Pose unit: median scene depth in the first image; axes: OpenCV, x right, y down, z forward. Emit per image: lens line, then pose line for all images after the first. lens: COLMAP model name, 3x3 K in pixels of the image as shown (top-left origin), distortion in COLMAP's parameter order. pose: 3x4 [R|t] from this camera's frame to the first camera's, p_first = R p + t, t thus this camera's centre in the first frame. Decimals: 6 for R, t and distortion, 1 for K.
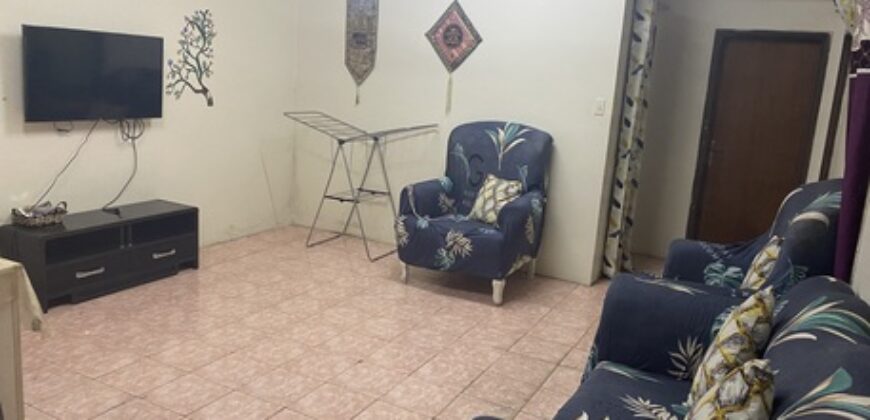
lens RADIAL K [[647.7, 0, 435.3], [0, 647.7, 198.2], [0, 0, 1]] dist [0.004235, 0.002707]
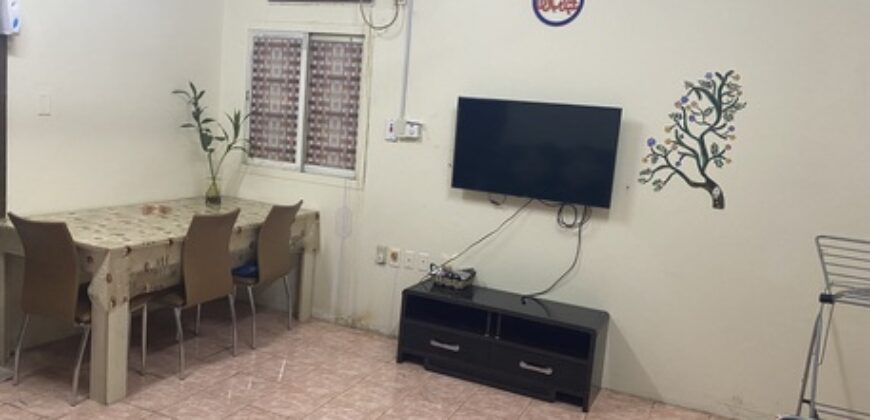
lens RADIAL K [[647.7, 0, 435.3], [0, 647.7, 198.2], [0, 0, 1]] dist [0.004235, 0.002707]
pose [[0.073190, 0.074295, -0.994547, 0.326311], [-0.268147, 0.961967, 0.052128, -0.114355], [0.960594, 0.262870, 0.090328, 0.685363]]
